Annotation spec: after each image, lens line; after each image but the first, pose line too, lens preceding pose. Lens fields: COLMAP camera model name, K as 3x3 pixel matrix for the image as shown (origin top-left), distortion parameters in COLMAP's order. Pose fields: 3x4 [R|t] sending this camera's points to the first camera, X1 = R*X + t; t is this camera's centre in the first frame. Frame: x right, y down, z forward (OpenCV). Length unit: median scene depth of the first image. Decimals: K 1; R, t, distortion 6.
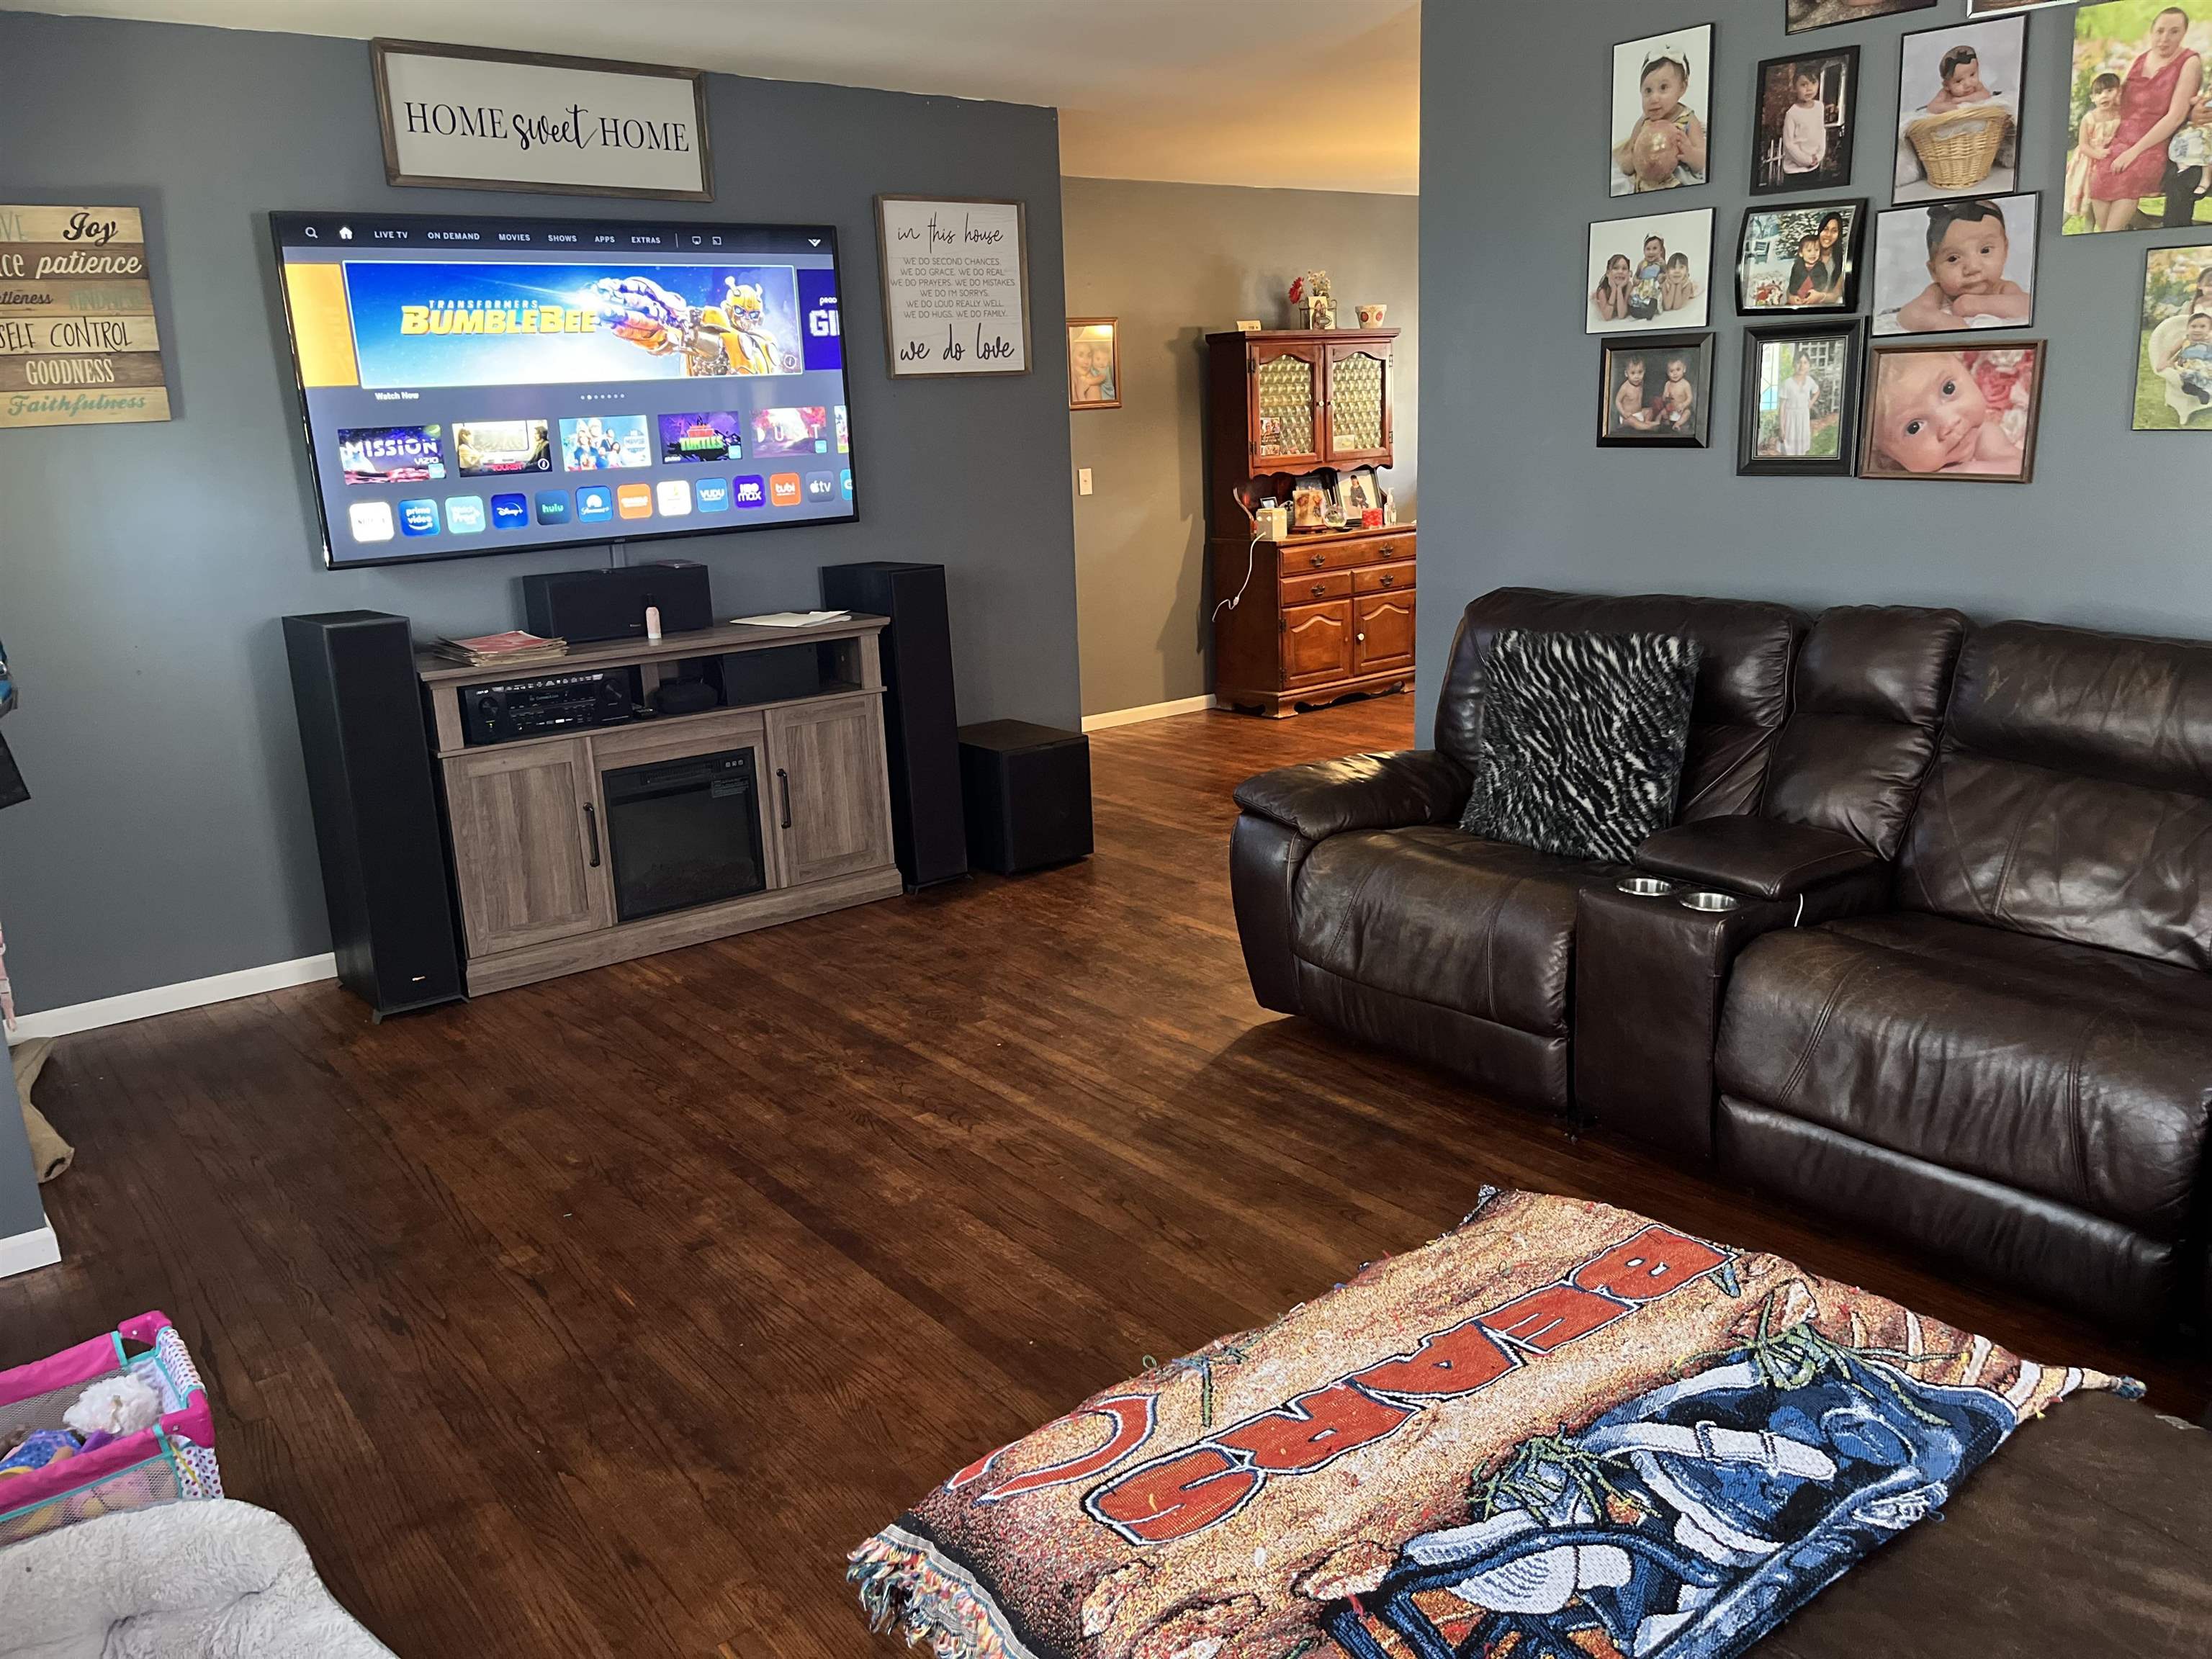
lens RADIAL K [[1705.6, 0, 1108.5], [0, 1705.6, 826.1], [0, 0, 1]] dist [0.030300, -0.004273]
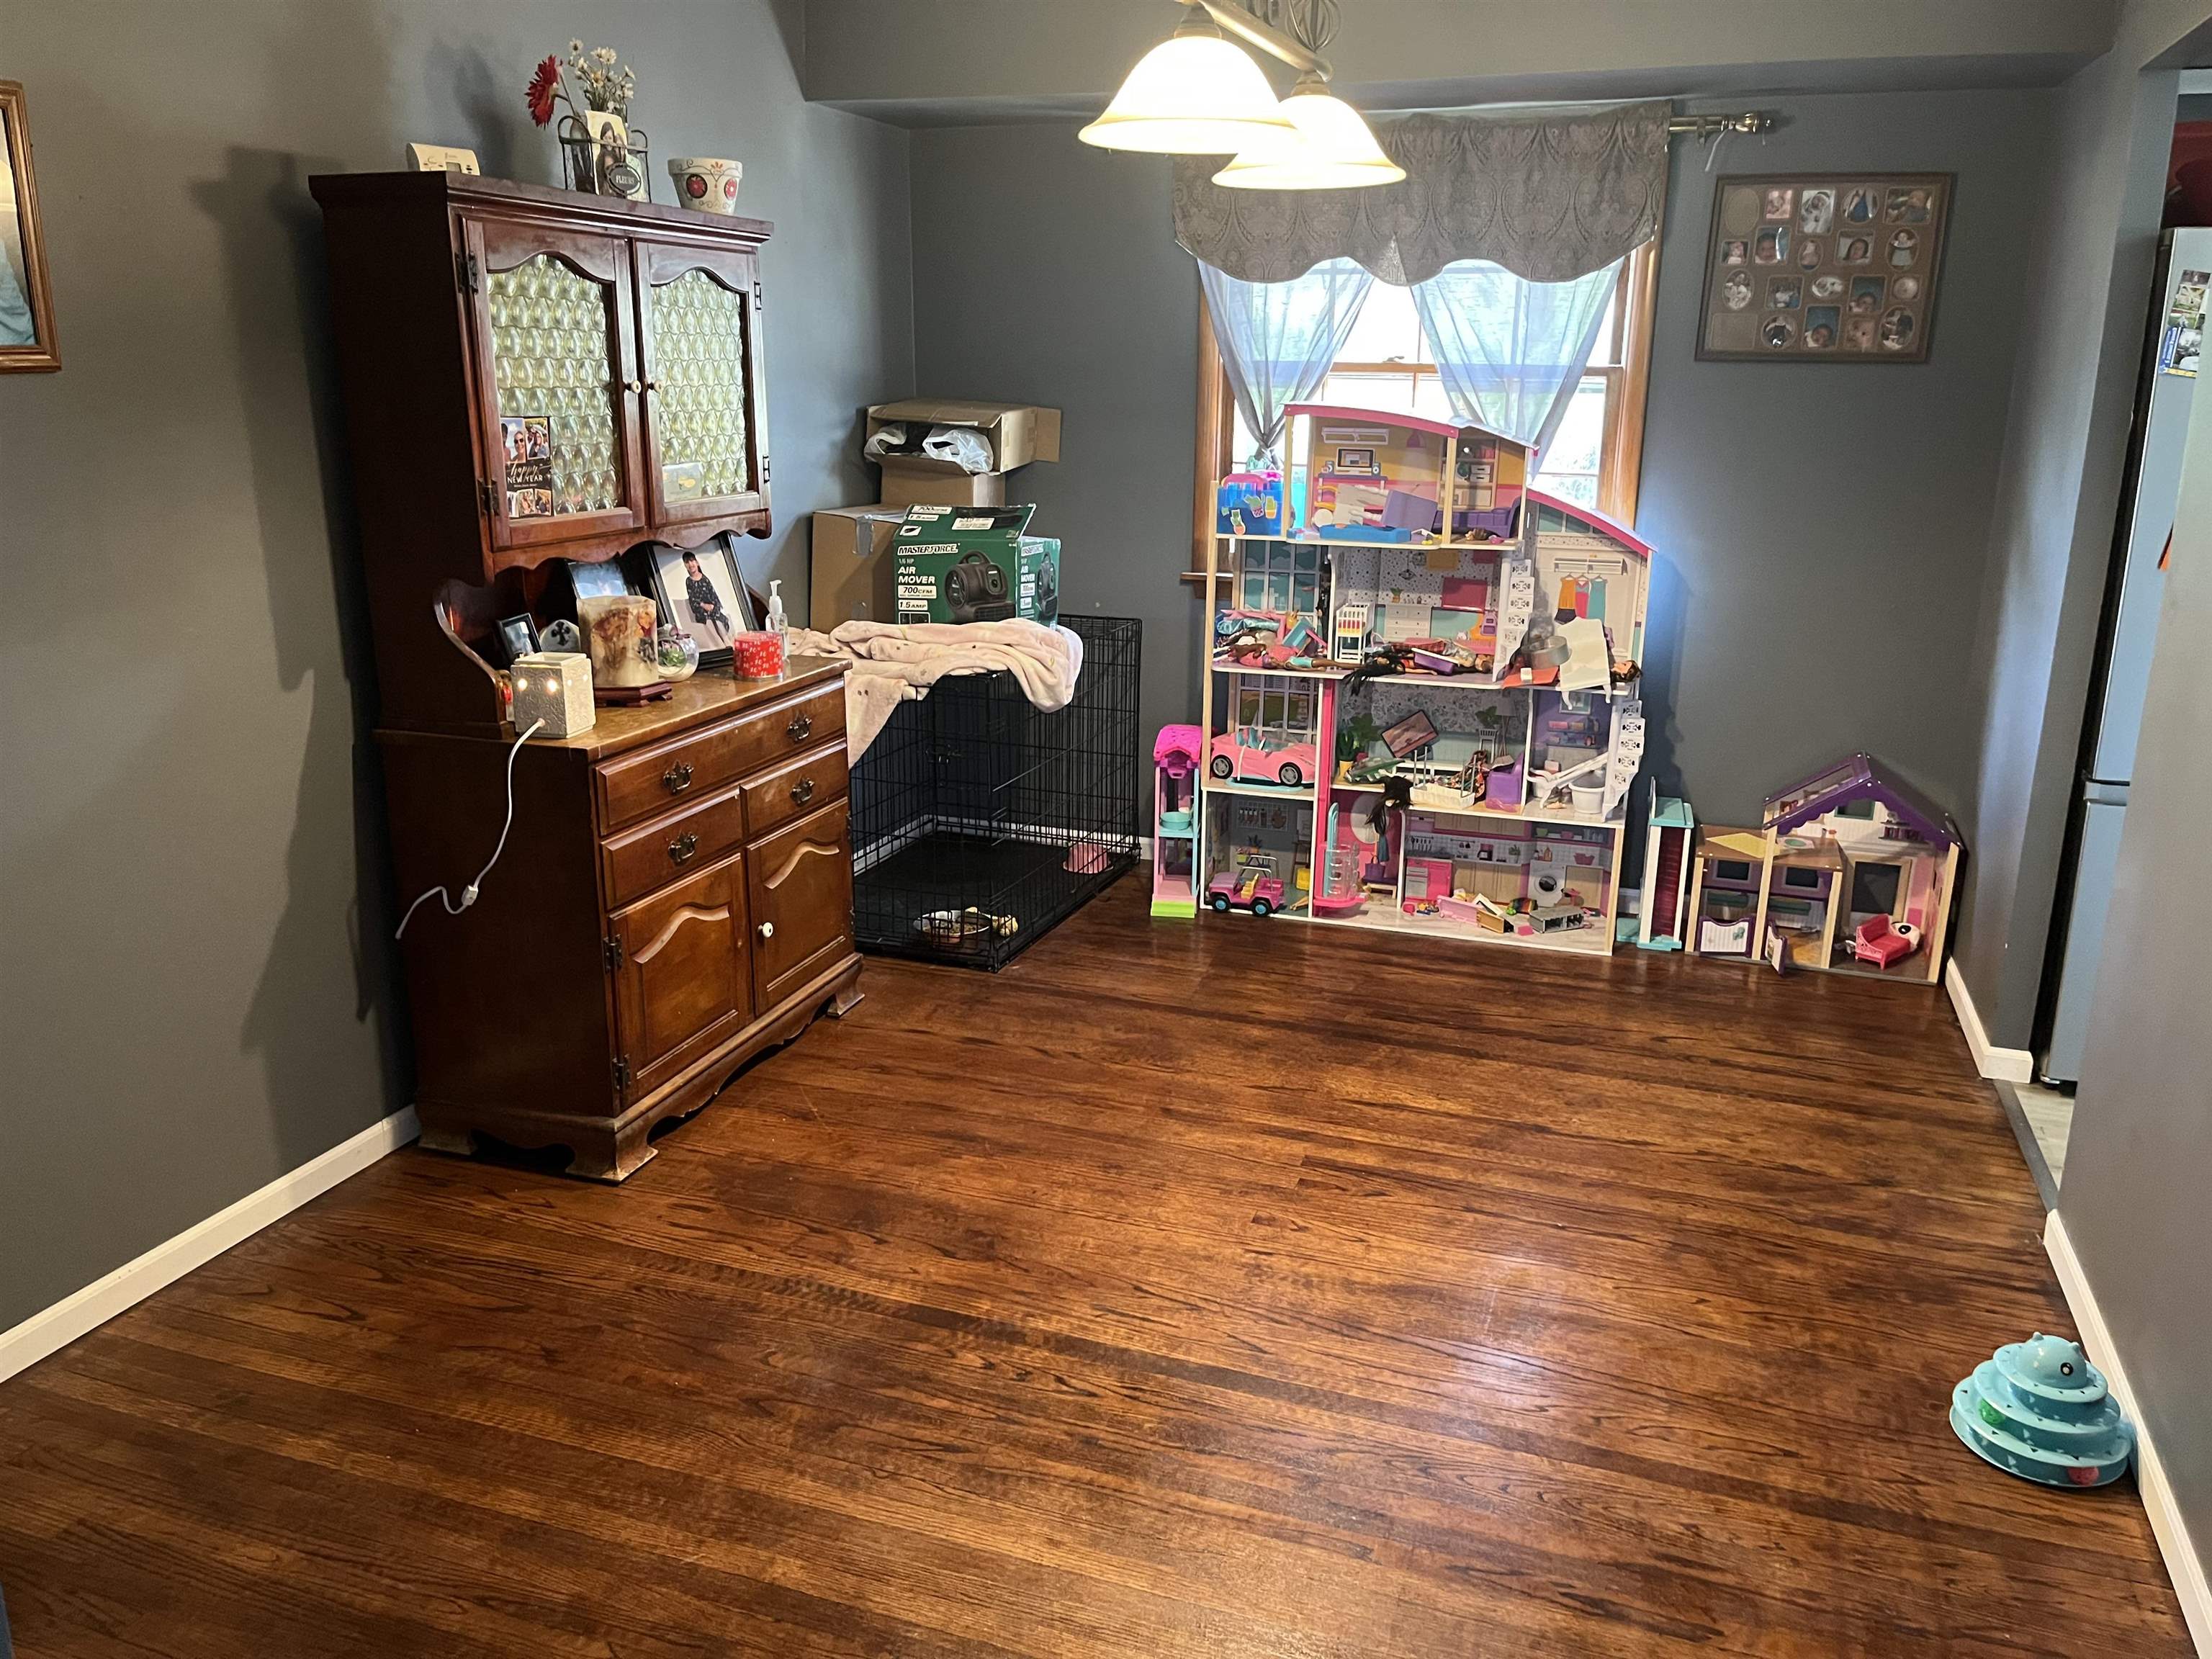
lens RADIAL K [[1705.6, 0, 1103.4], [0, 1705.6, 826.8], [0, 0, 1]] dist [0.030300, -0.004273]
pose [[0.842869, -0.100649, 0.528623, -0.006660], [0.100727, 0.994499, 0.028746, -0.144570], [-0.528608, 0.029018, 0.848370, 0.603126]]
